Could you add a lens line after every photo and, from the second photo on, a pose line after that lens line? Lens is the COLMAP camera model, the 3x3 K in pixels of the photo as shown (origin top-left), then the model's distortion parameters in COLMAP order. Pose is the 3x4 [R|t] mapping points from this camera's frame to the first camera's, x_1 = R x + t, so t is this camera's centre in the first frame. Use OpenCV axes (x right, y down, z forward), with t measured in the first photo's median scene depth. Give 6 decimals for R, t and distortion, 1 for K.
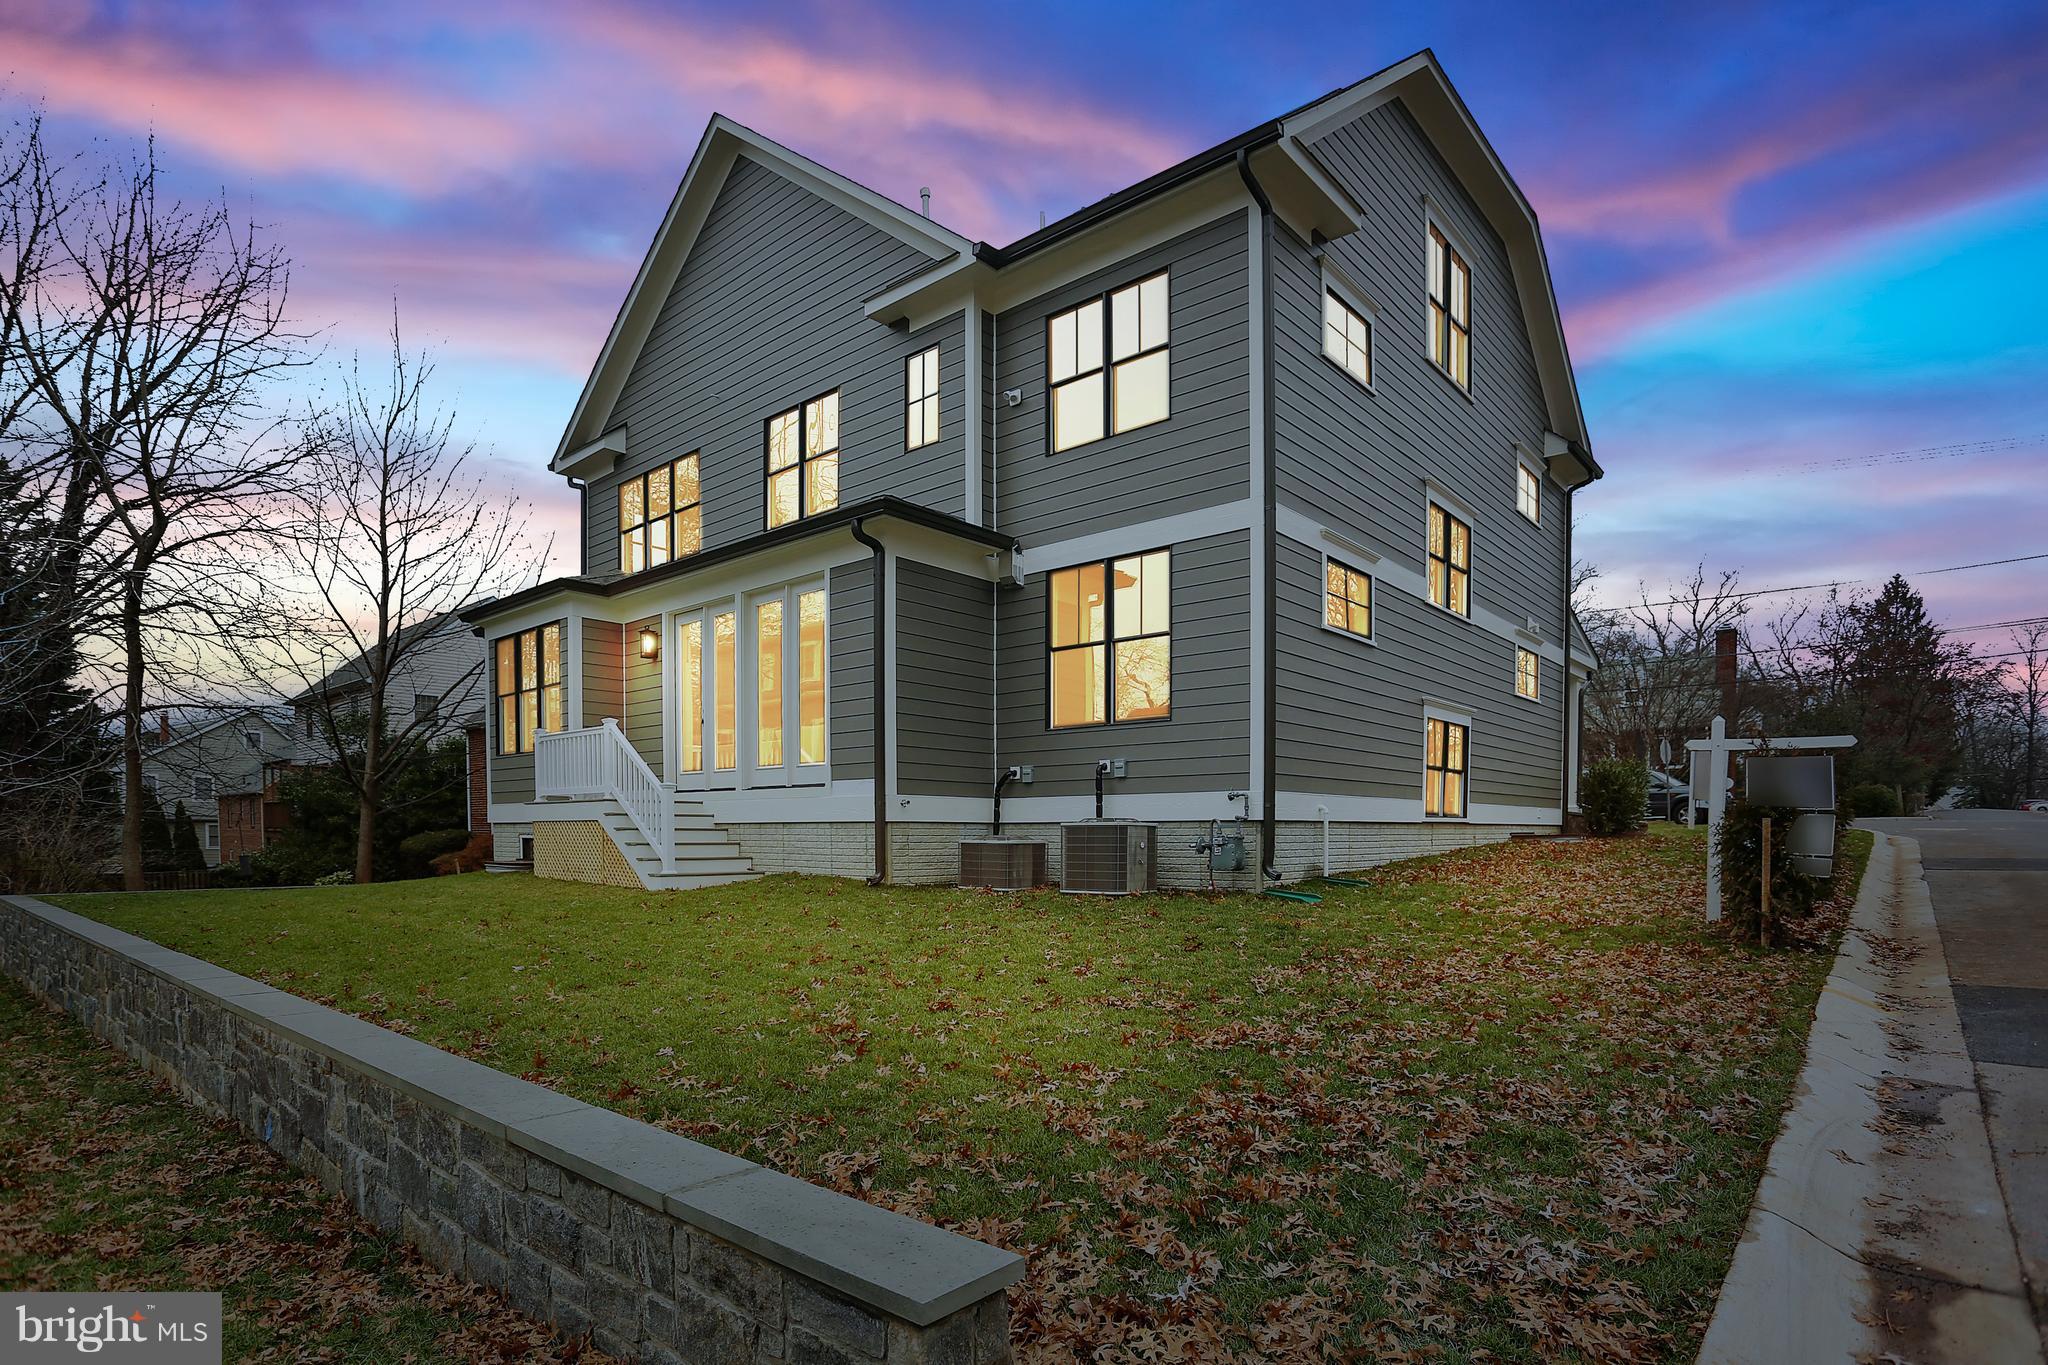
lens RADIAL K [[977.1, 0, 1006.8], [0, 977.1, 693.1], [0, 0, 1]] dist [-0.001119, -0.000546]
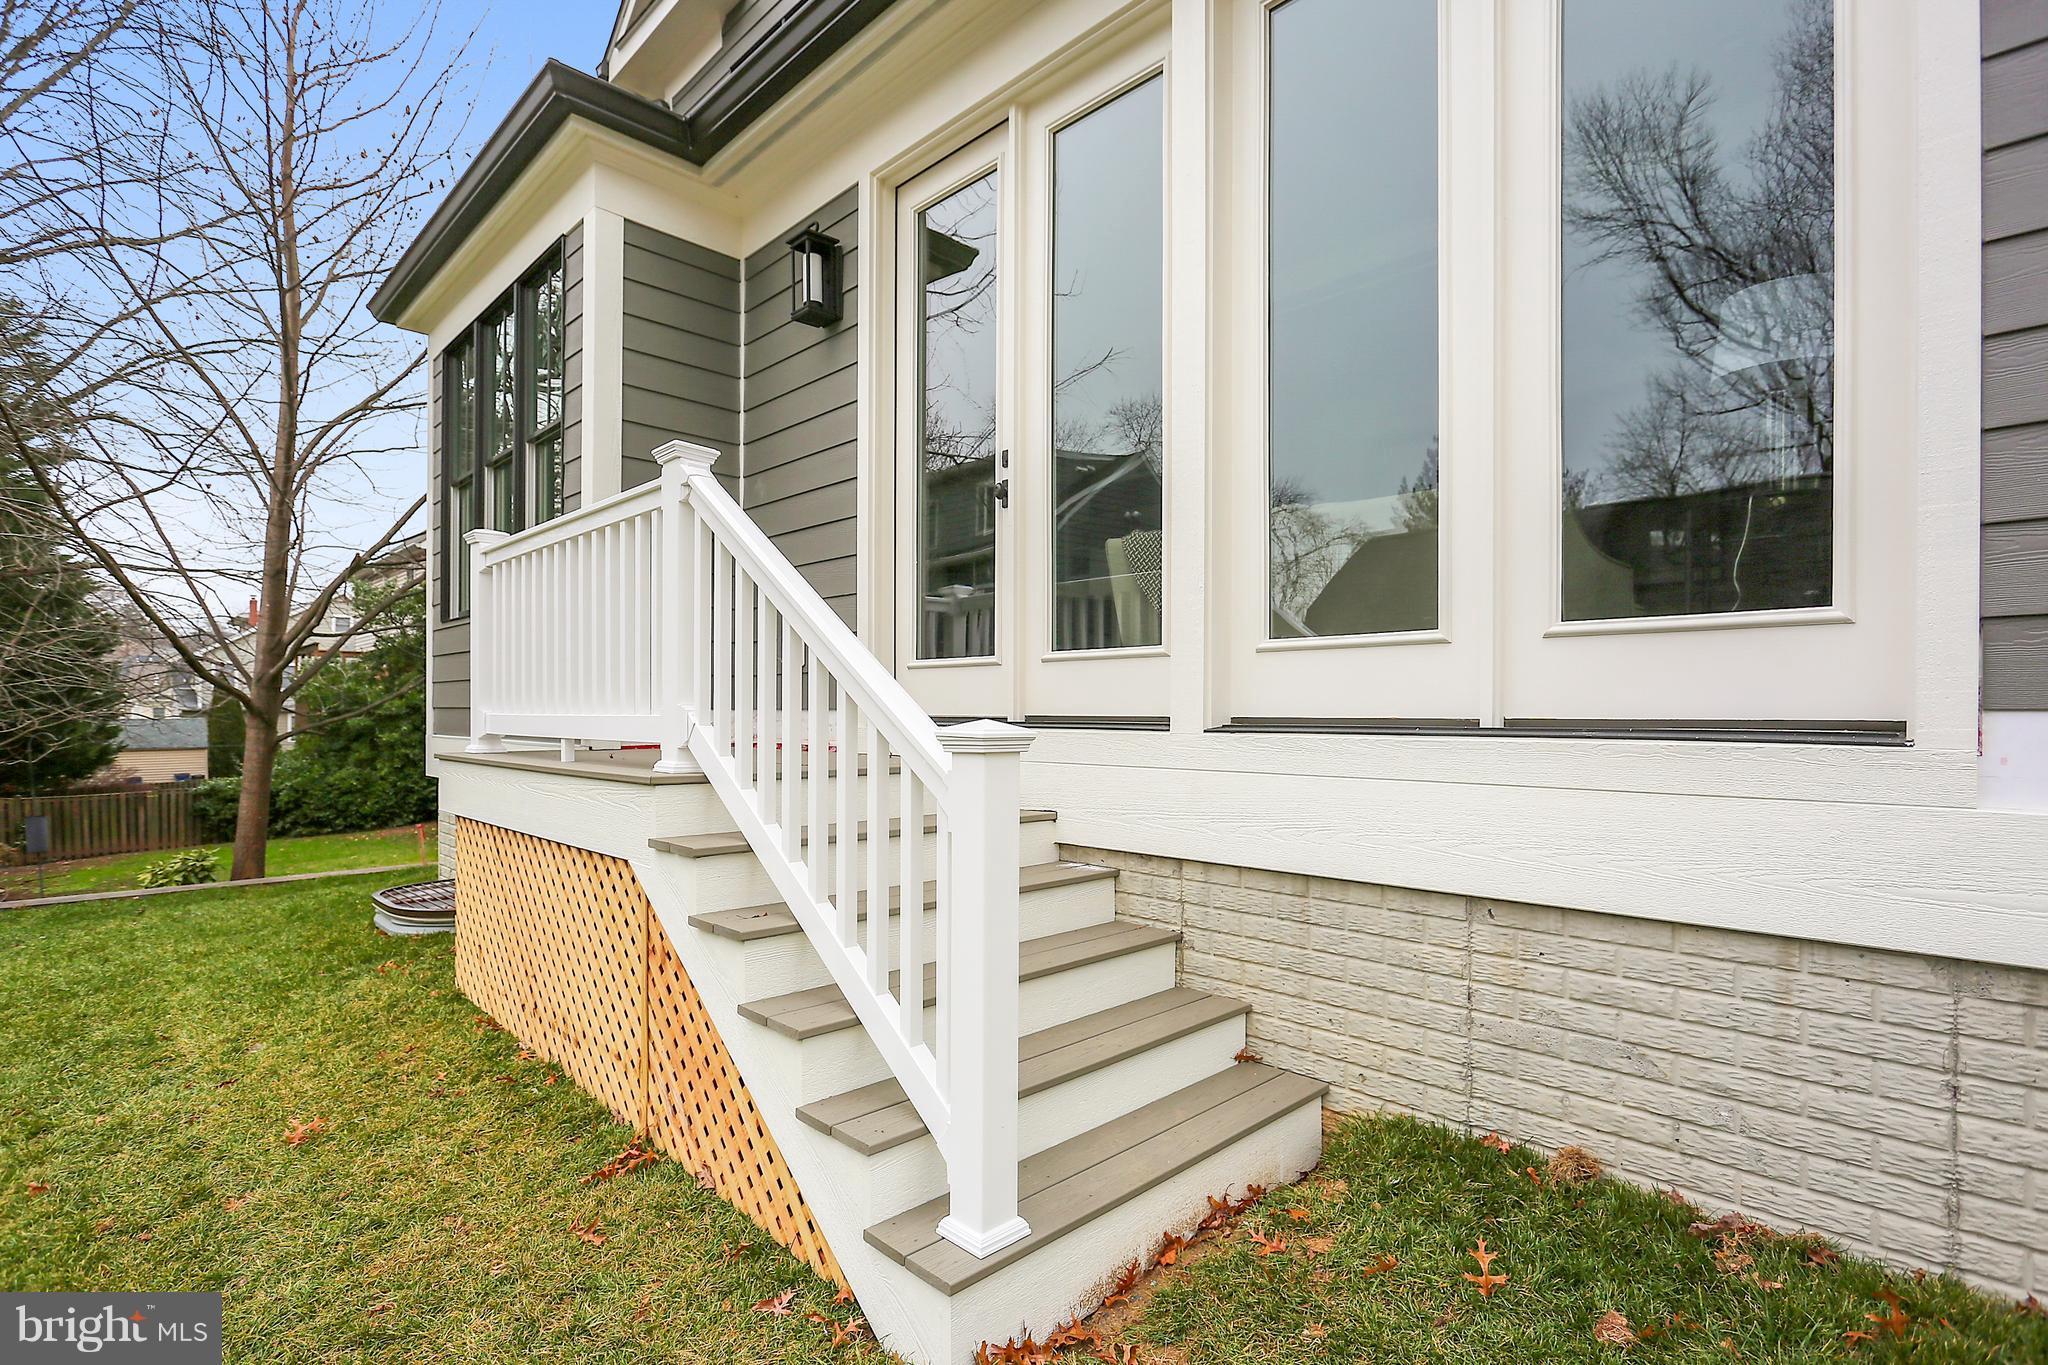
lens RADIAL K [[977.1, 0, 1006.8], [0, 977.1, 693.1], [0, 0, 1]] dist [-0.001119, -0.000546]
pose [[0.992709, 0.014096, -0.119708, -0.296400], [-0.004821, 0.996987, 0.077418, 0.071246], [0.120438, -0.076277, 0.989786, 0.765044]]
